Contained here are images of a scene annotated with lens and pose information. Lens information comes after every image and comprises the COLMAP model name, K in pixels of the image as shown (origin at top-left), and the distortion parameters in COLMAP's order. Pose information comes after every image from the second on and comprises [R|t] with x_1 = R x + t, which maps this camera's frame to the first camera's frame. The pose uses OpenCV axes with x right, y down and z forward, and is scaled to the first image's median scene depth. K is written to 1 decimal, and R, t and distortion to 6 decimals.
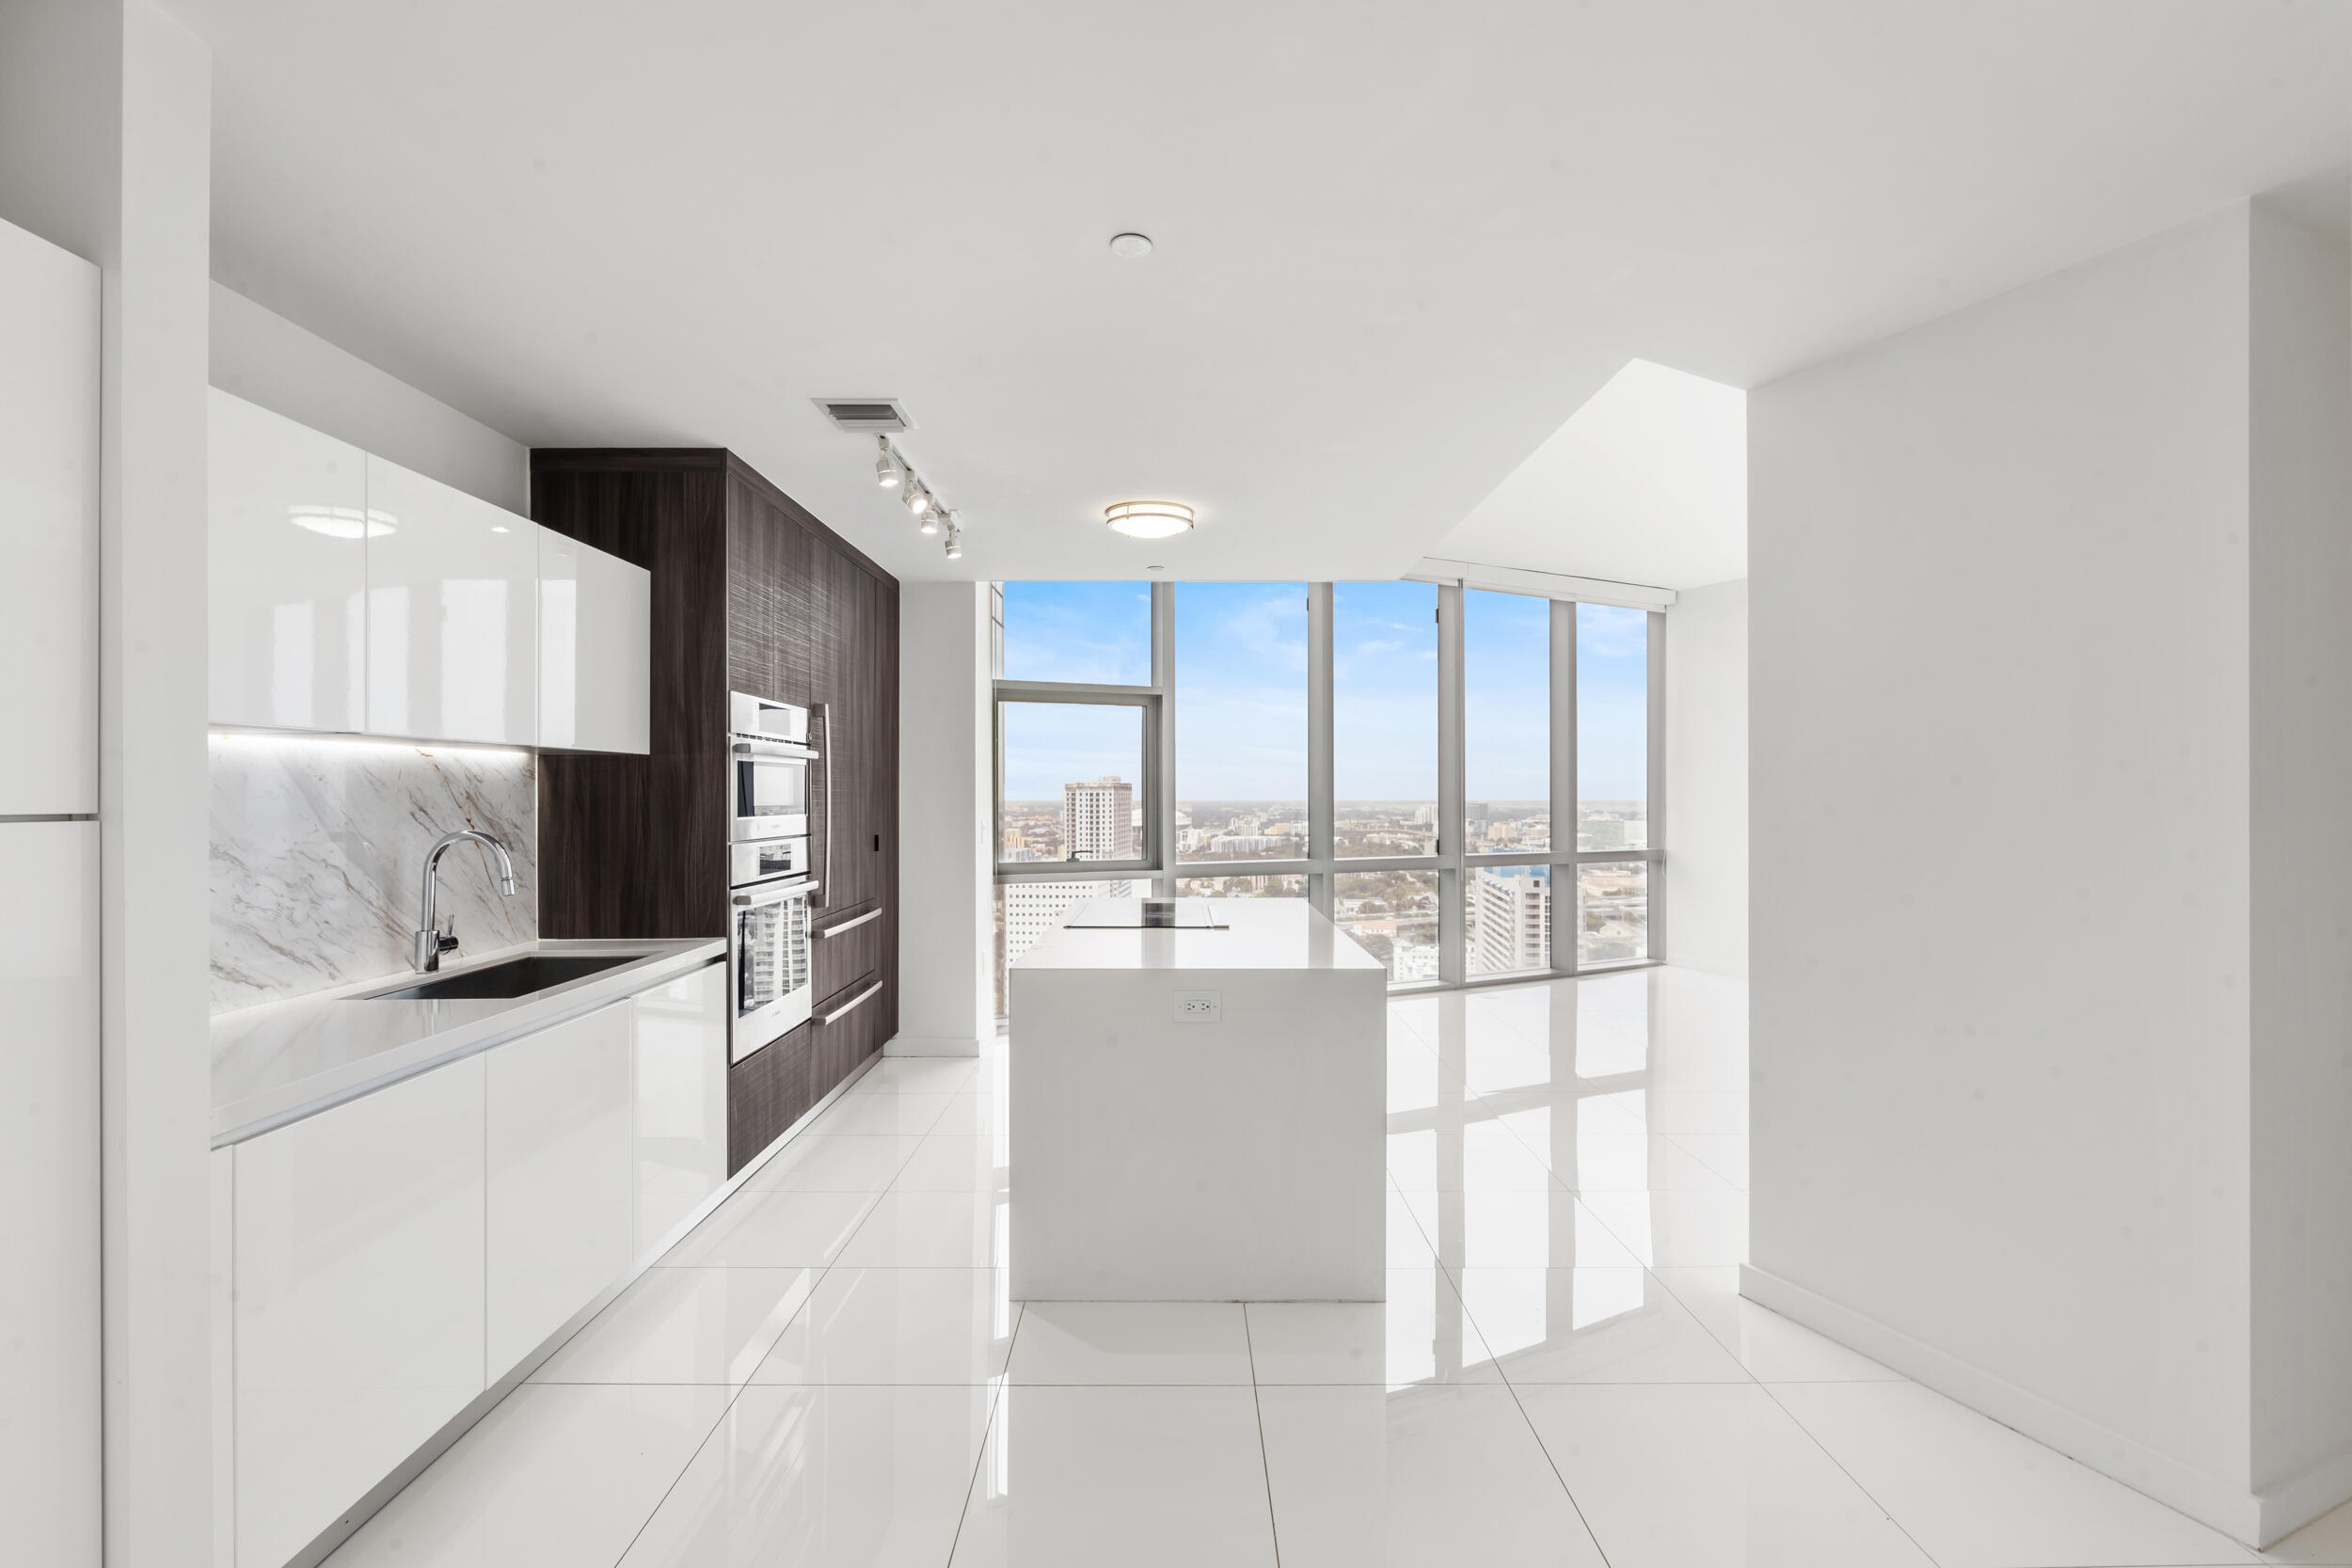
lens RADIAL K [[1053.4, 0, 1173.6], [0, 1053.4, 788.5], [0, 0, 1]] dist [-0.000193, 0.000190]
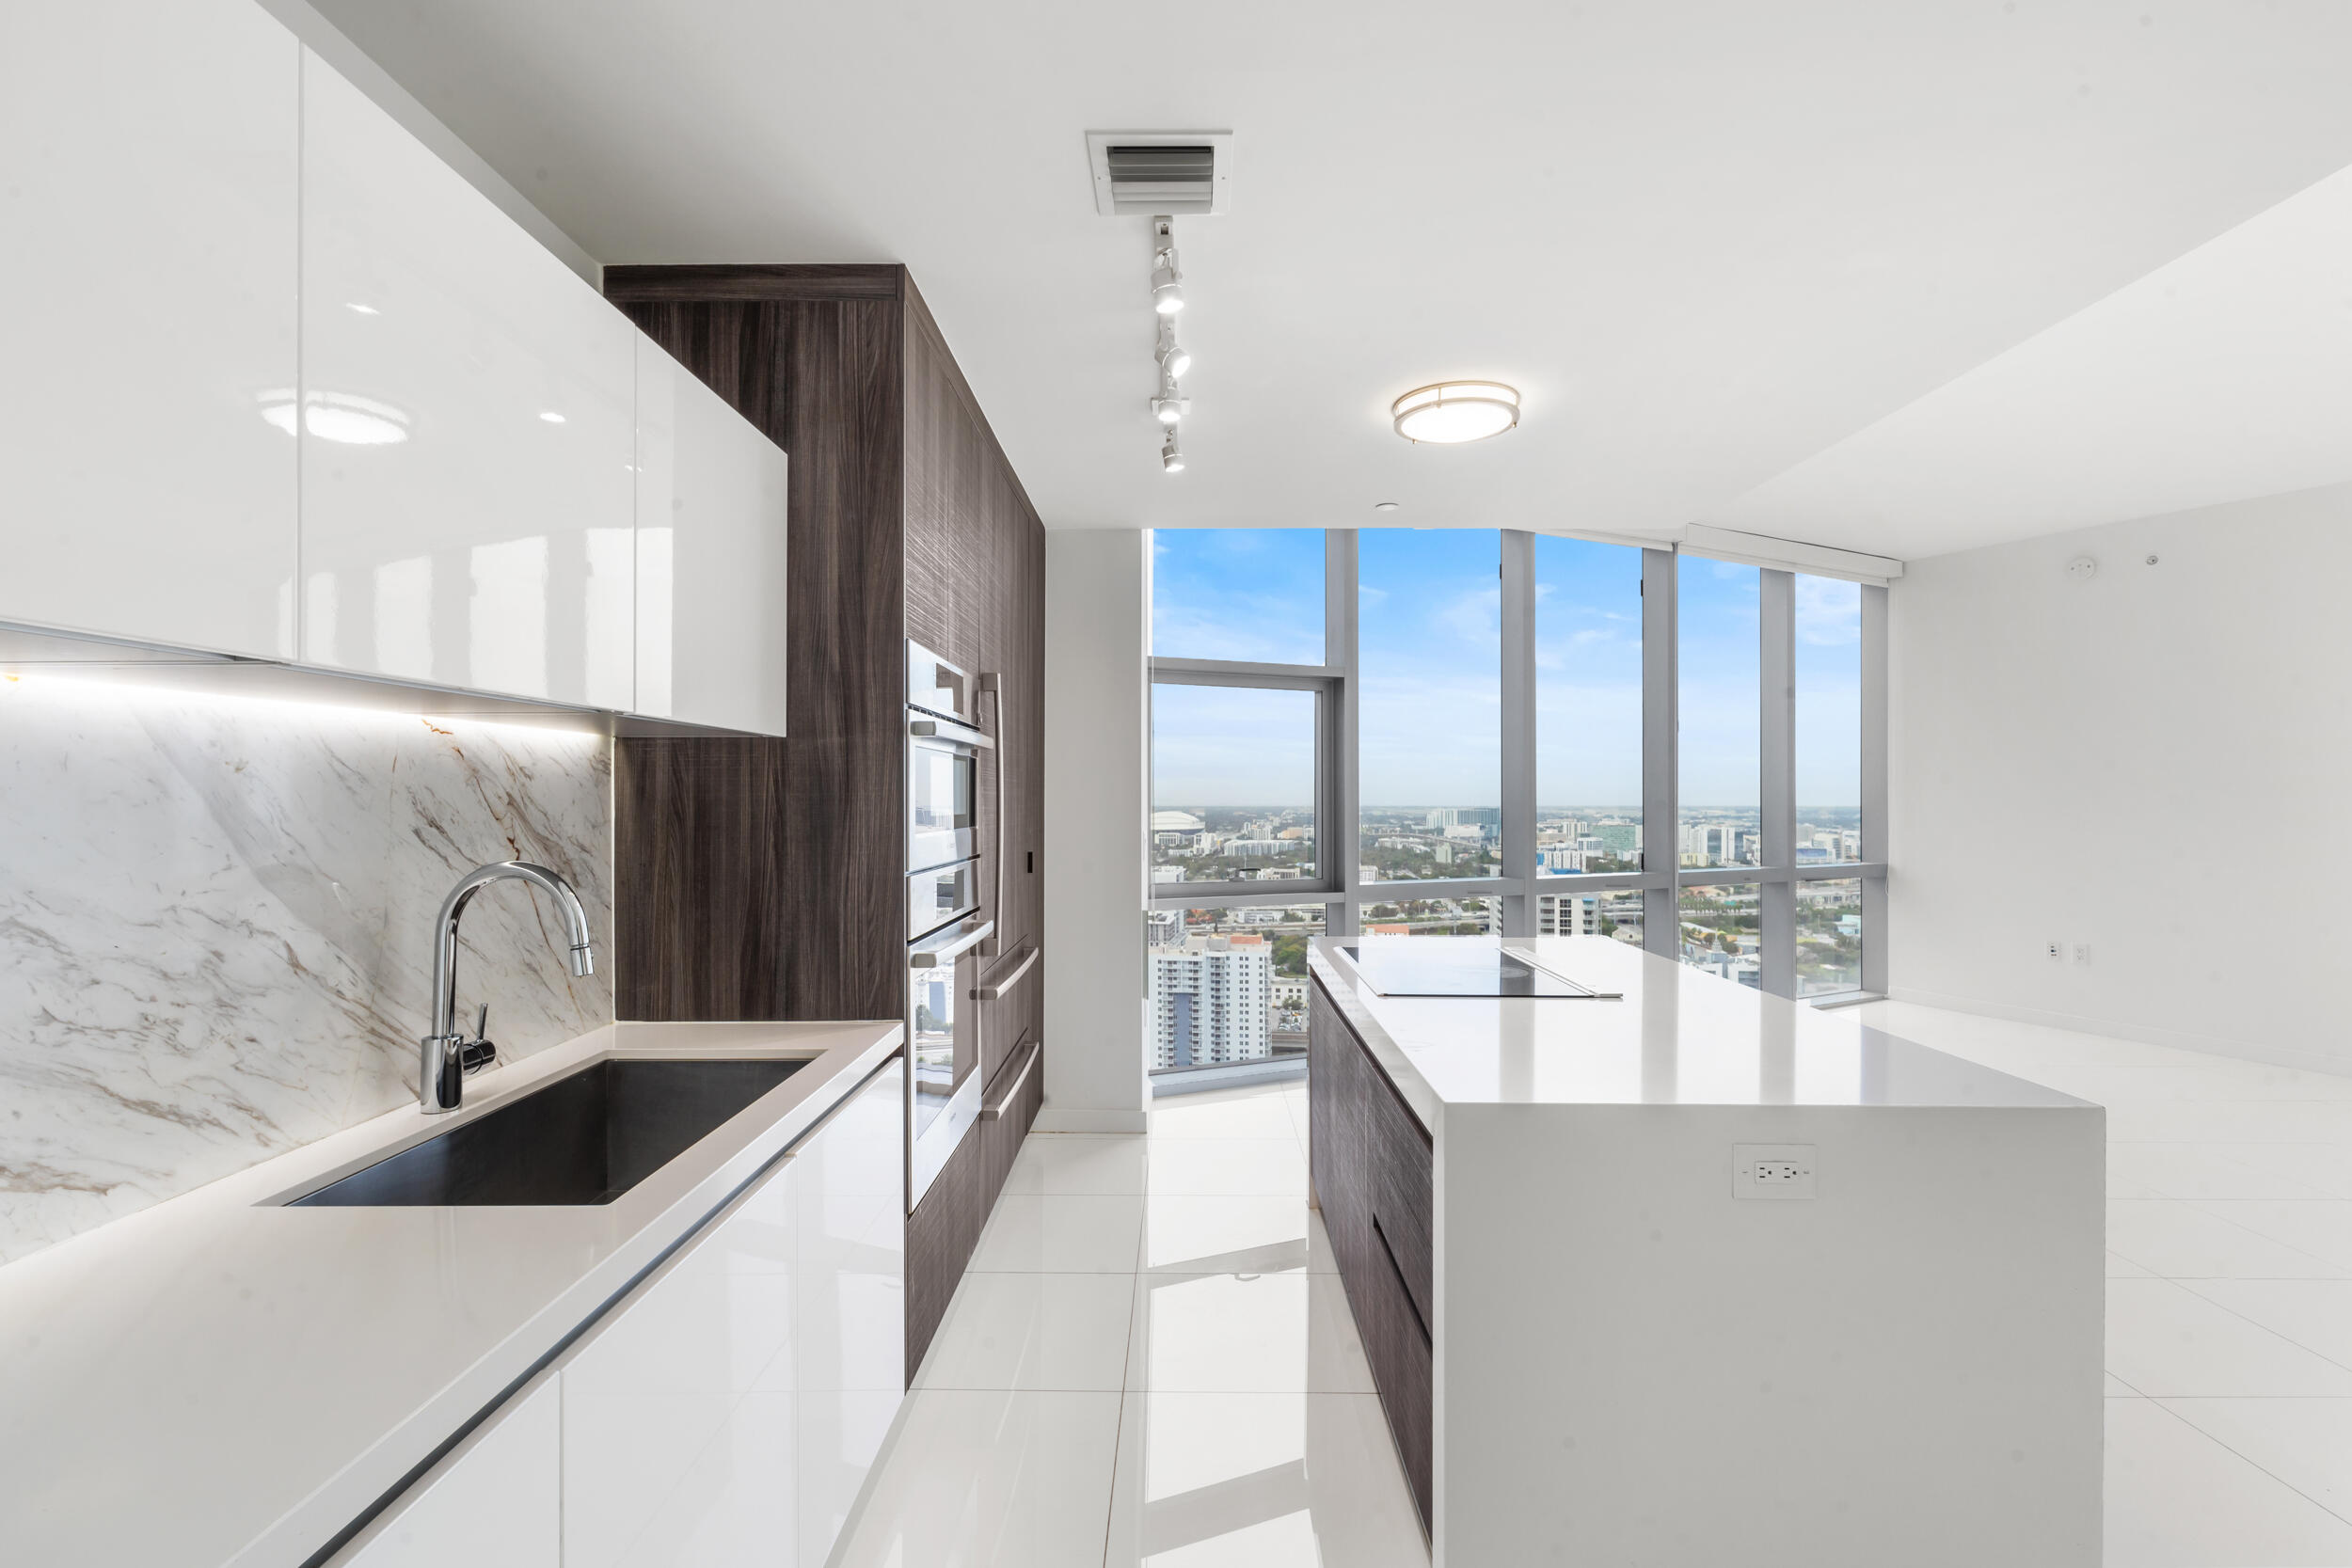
lens RADIAL K [[1053.4, 0, 1182.5], [0, 1053.4, 795.1], [0, 0, 1]] dist [-0.000193, 0.000190]
pose [[0.999907, 0.002017, -0.013468, -0.244297], [-0.001979, 0.999994, 0.002815, 0.001092], [0.013473, -0.002788, 0.999905, 0.354396]]
